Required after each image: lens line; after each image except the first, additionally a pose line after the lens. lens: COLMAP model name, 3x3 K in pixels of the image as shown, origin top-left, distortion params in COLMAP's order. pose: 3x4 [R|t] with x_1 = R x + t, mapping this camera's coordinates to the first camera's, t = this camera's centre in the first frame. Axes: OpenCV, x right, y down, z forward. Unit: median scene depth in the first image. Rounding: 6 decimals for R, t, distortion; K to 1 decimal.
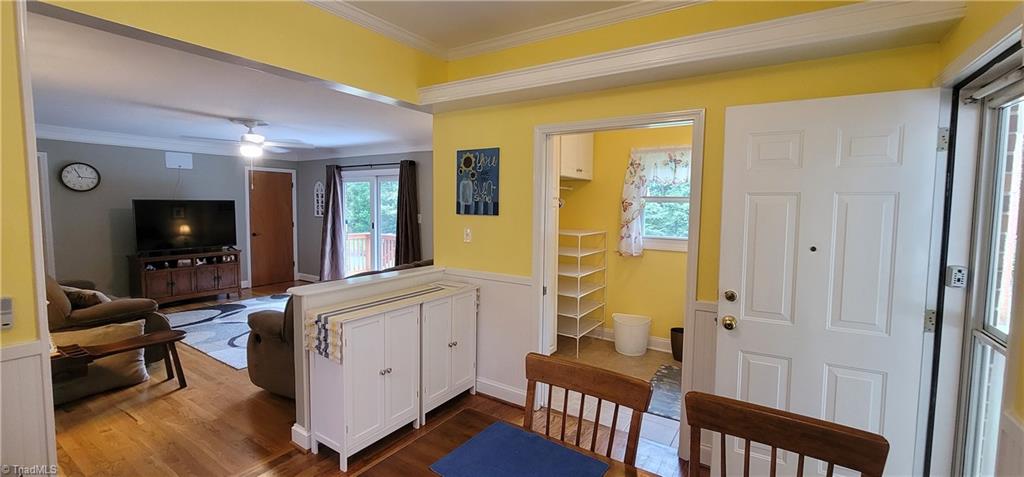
lens RADIAL K [[423.6, 0, 510.0], [0, 423.6, 233.6], [0, 0, 1]] dist [-0.001932, 0.005504]
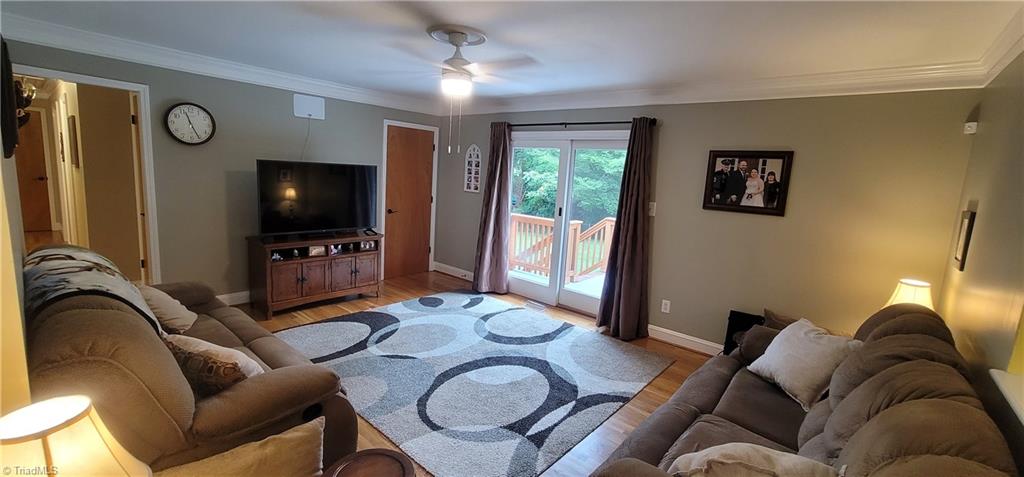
lens RADIAL K [[423.6, 0, 510.0], [0, 423.6, 233.6], [0, 0, 1]] dist [-0.001932, 0.005504]
pose [[0.990245, 0.069625, -0.120692, -0.333630], [-0.060690, 0.995245, 0.076188, -0.032712], [0.125423, -0.068120, 0.989762, 0.307917]]
